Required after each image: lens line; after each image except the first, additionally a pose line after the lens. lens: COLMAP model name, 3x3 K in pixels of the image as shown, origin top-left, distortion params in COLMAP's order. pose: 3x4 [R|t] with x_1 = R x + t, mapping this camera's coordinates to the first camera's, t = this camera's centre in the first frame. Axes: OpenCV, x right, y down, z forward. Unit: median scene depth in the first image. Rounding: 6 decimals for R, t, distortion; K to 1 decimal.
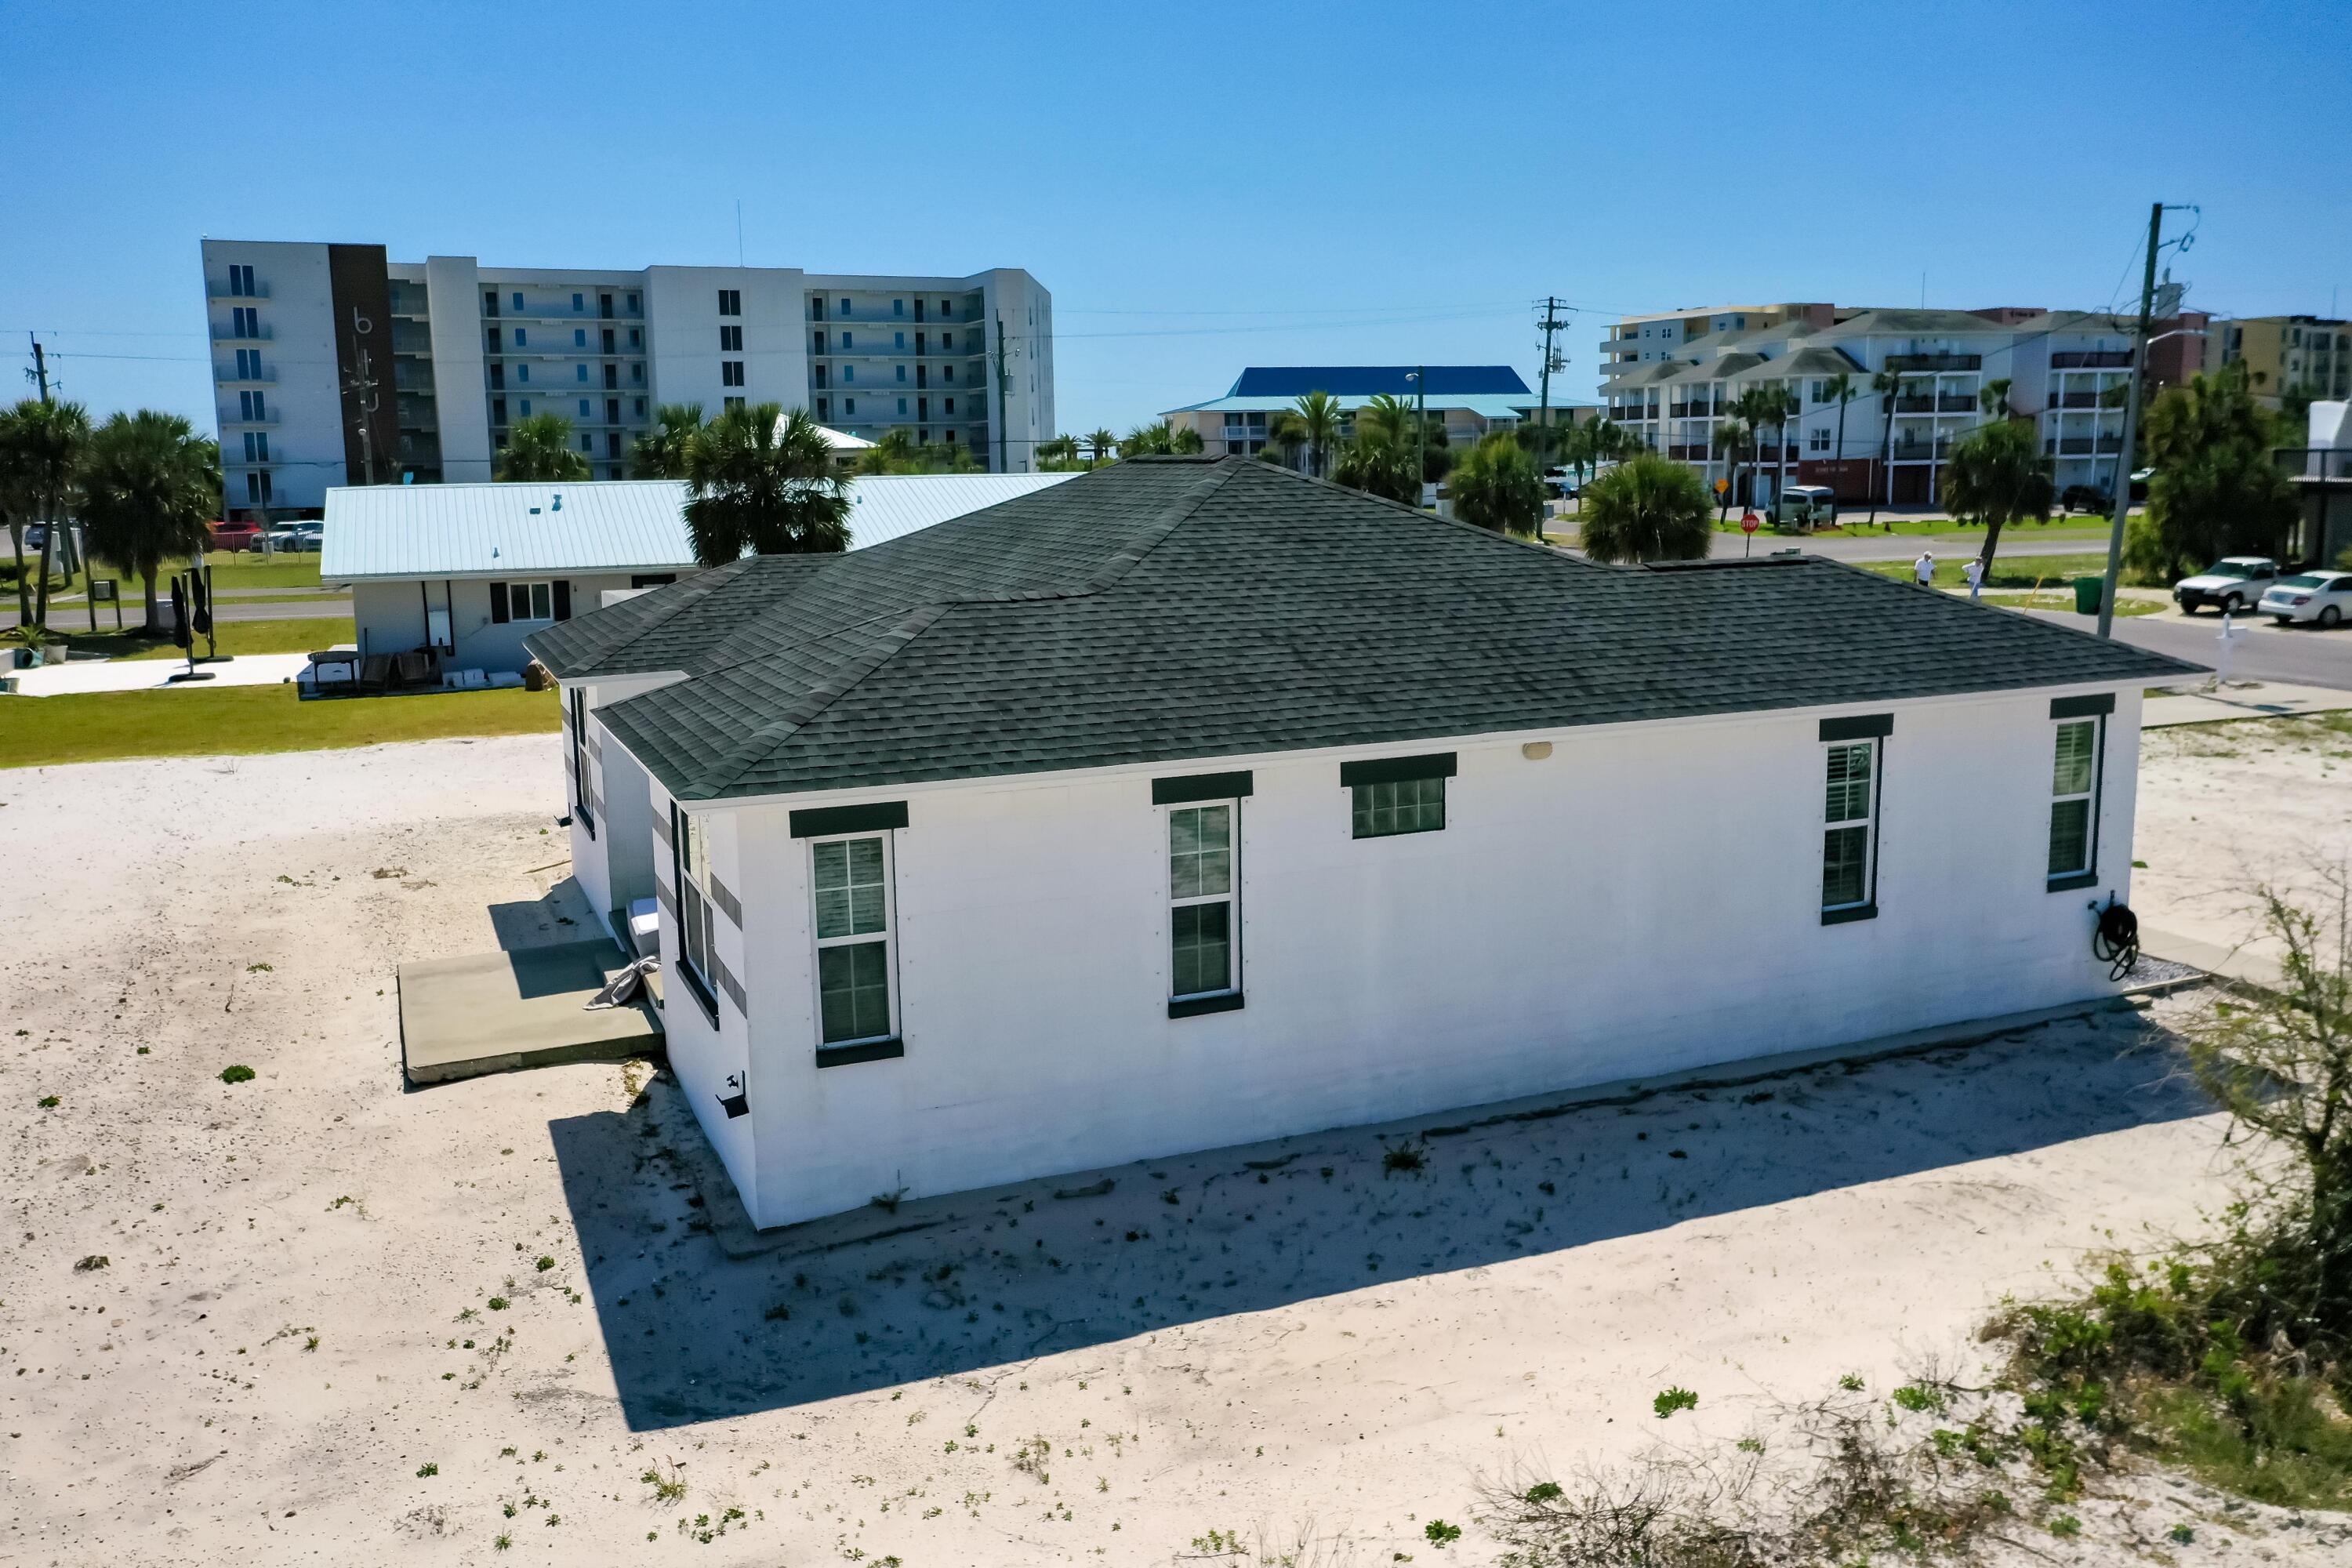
lens RADIAL K [[1877.6, 0, 1168.5], [0, 1877.6, 778.5], [0, 0, 1]] dist [-0.004121, -0.002578]
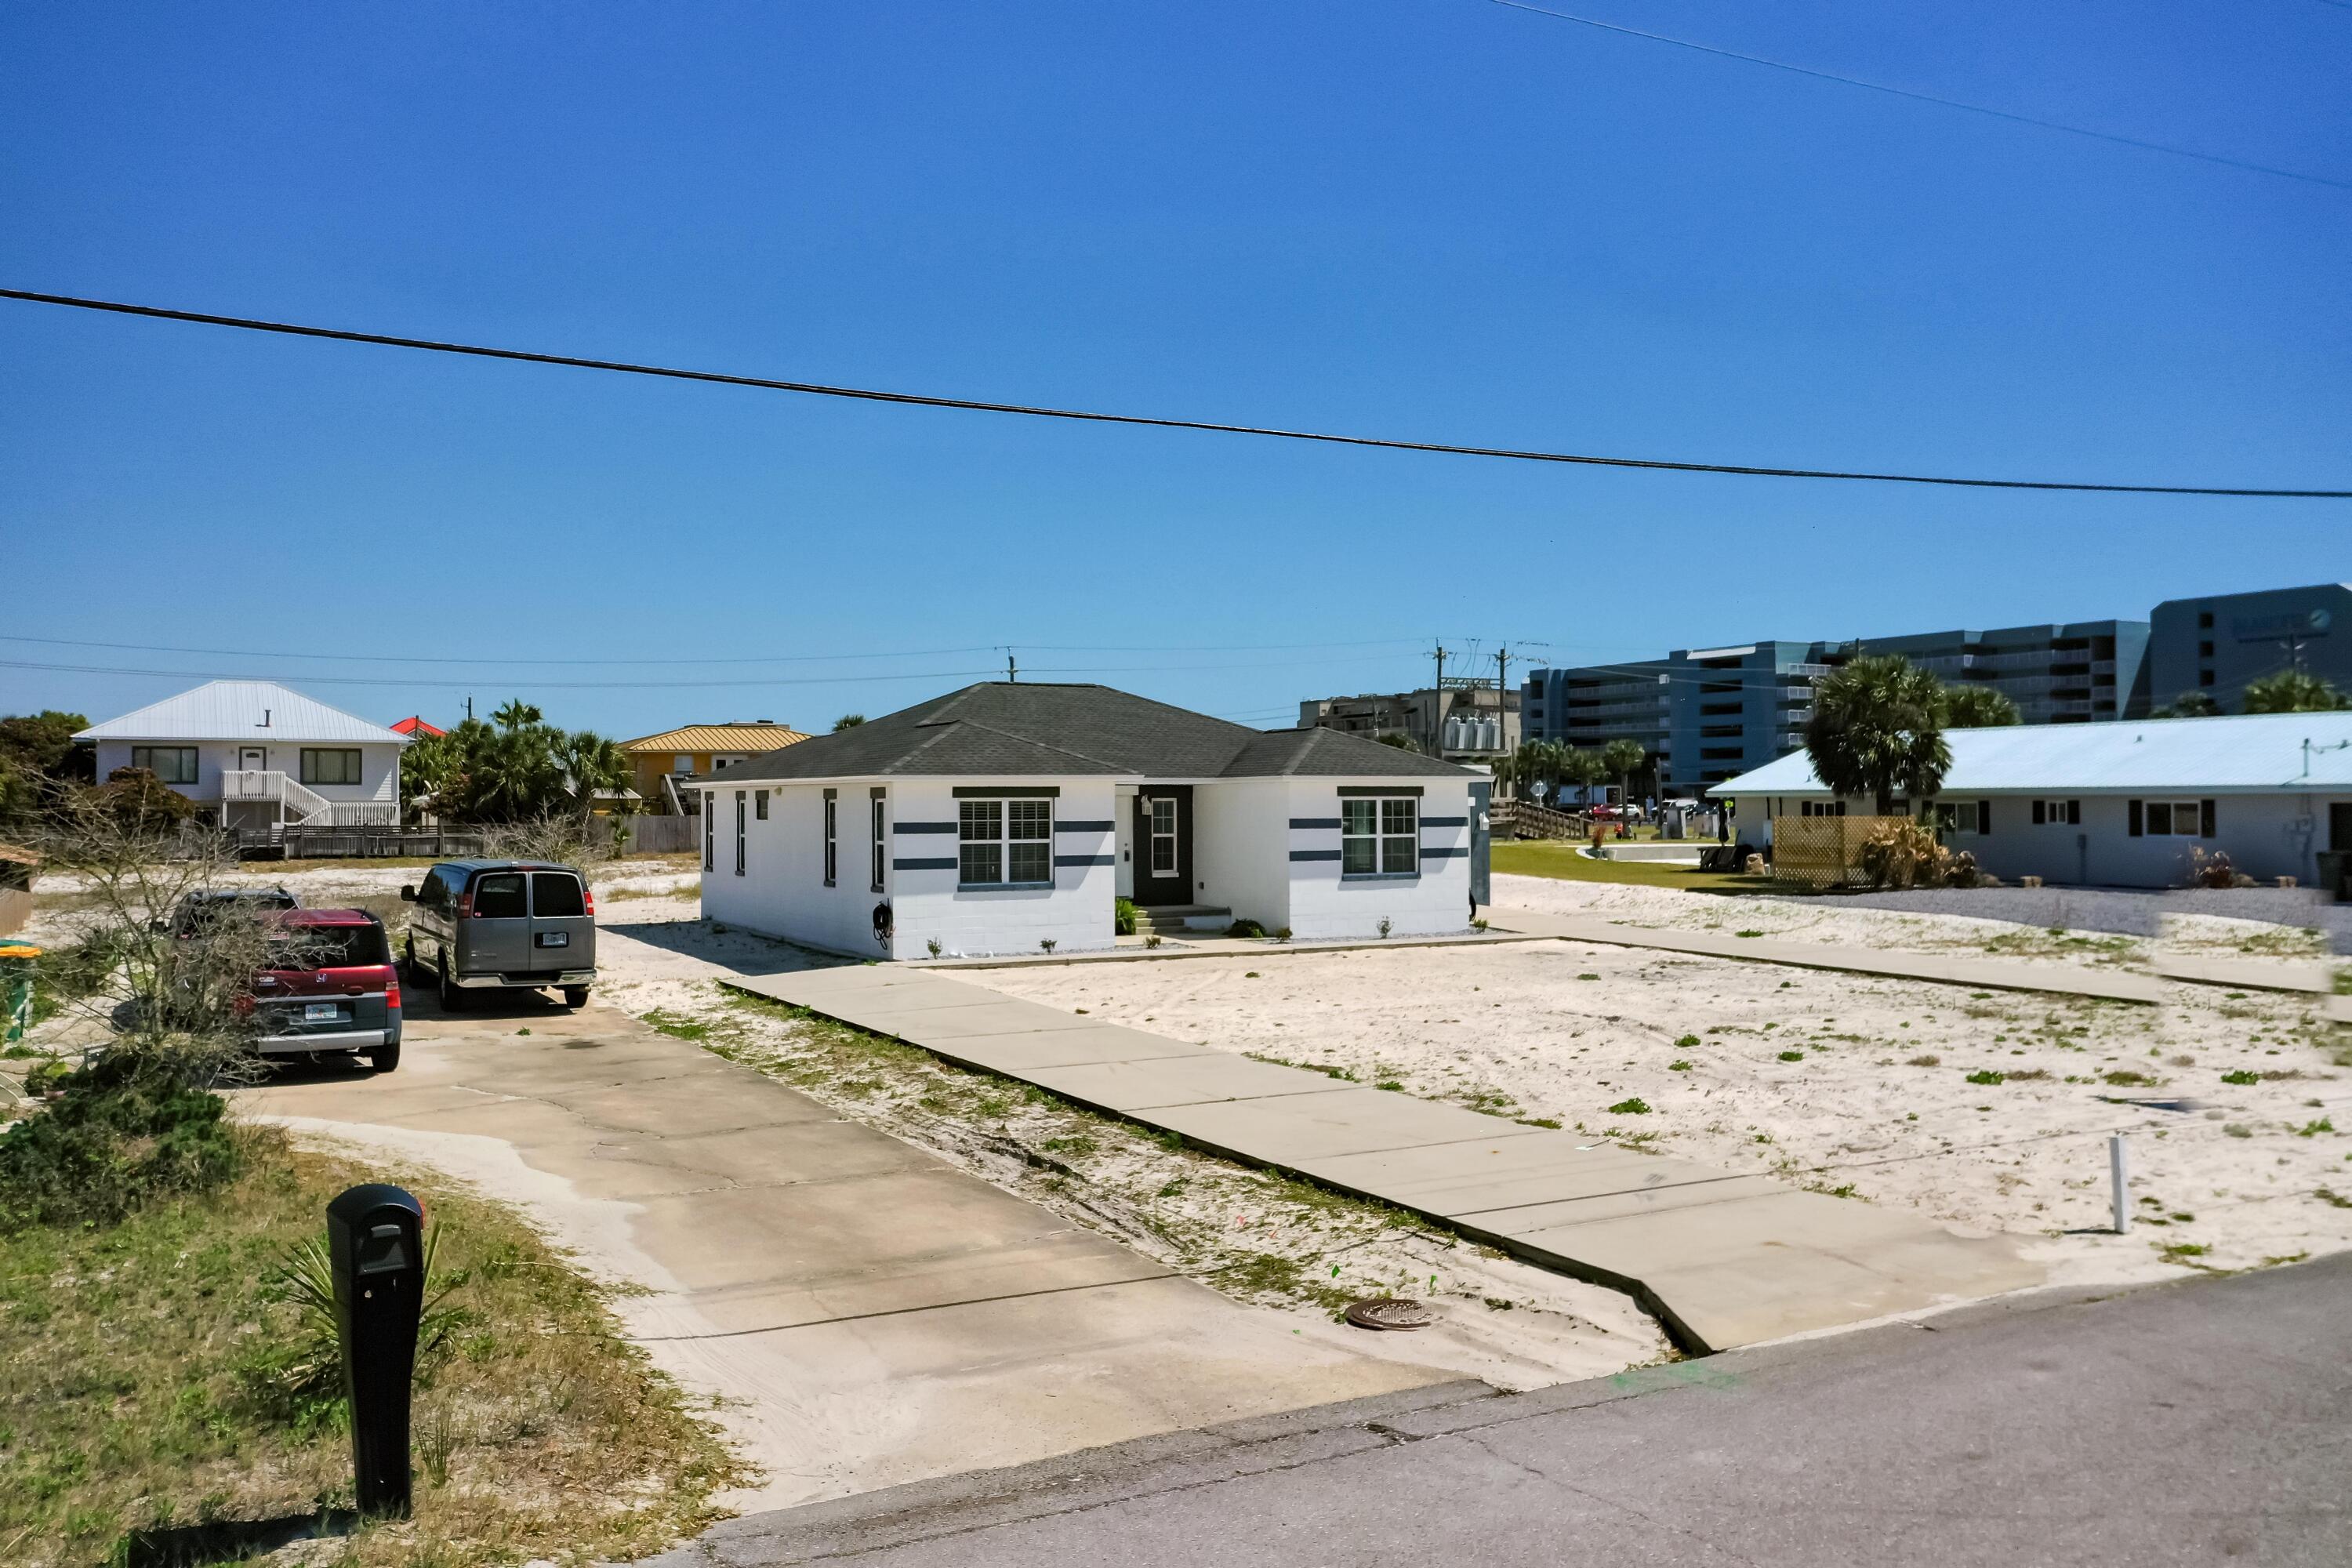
lens RADIAL K [[1877.6, 0, 1168.5], [0, 1877.6, 778.5], [0, 0, 1]] dist [-0.004121, -0.002578]
pose [[0.077068, 0.000350, -0.997026, 0.953310], [-0.165732, 0.986092, -0.012465, -0.029825], [0.983155, 0.166199, 0.076055, 0.459481]]
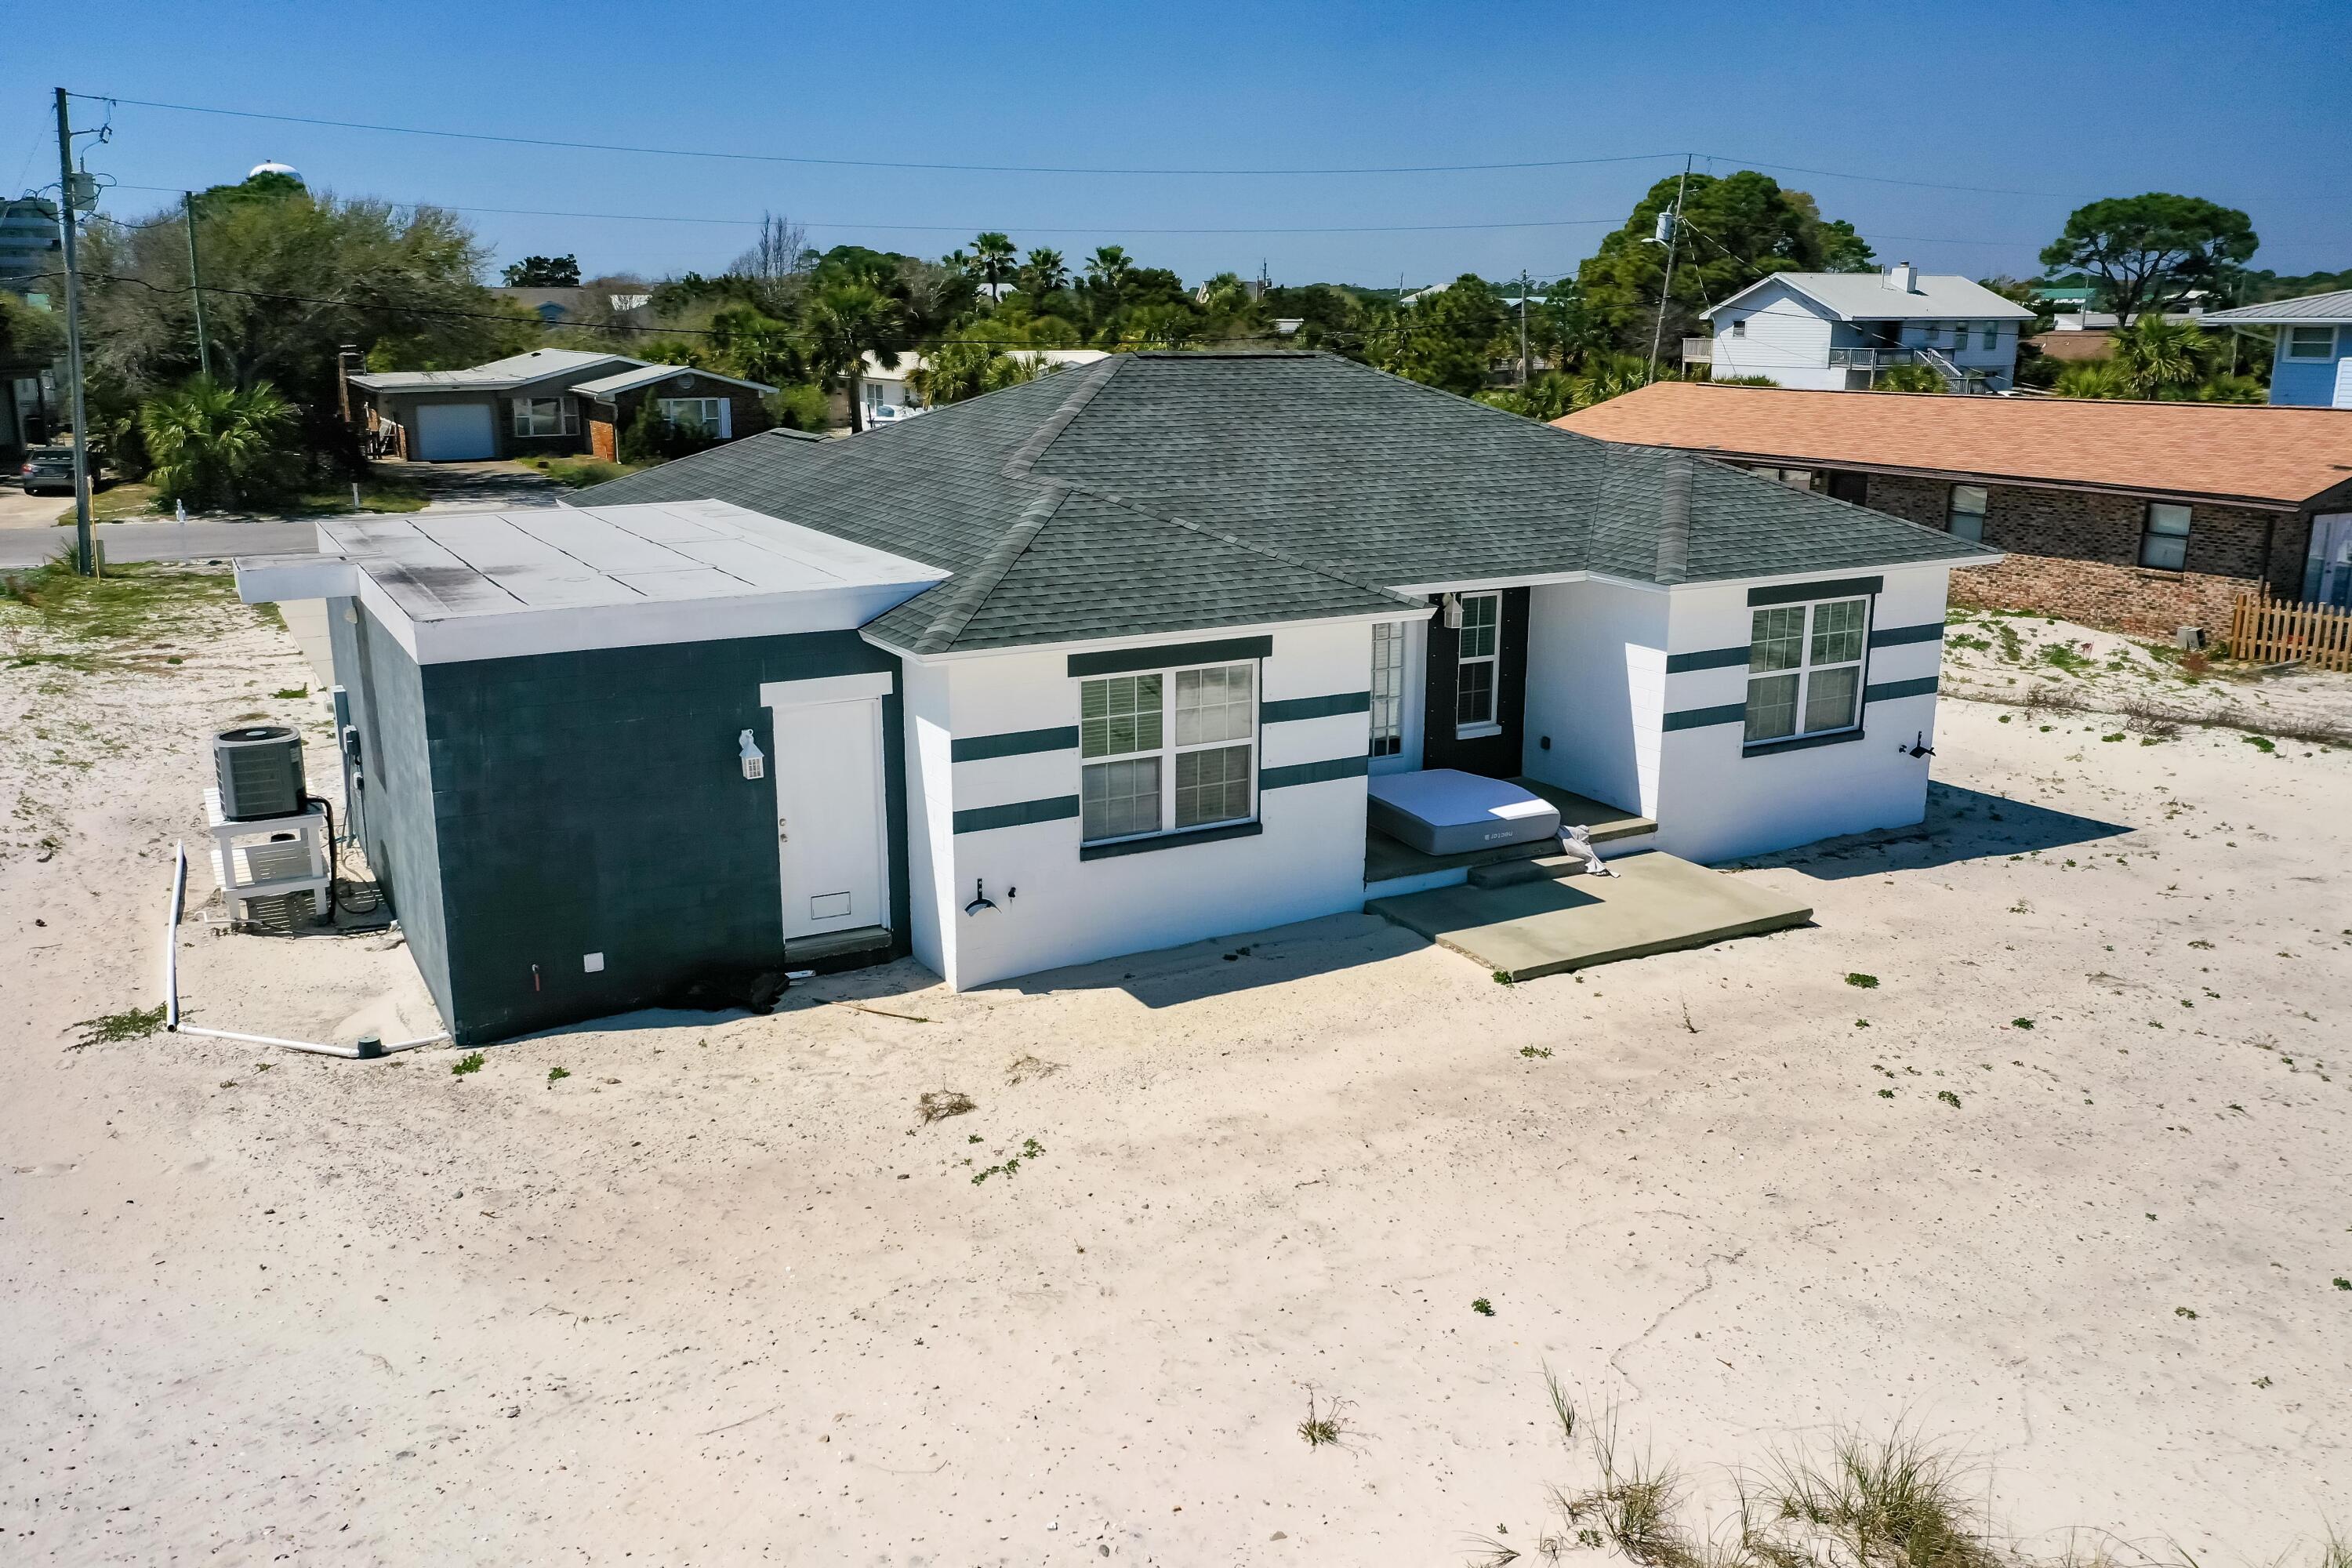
lens RADIAL K [[1856.2, 0, 1172.3], [0, 1856.2, 772.1], [0, 0, 1]] dist [-0.003617, -0.016757]
pose [[-0.108532, -0.222460, 0.968882, -0.525674], [0.169812, 0.956165, 0.238563, -0.093169], [-0.979482, 0.190419, -0.065998, 0.531861]]
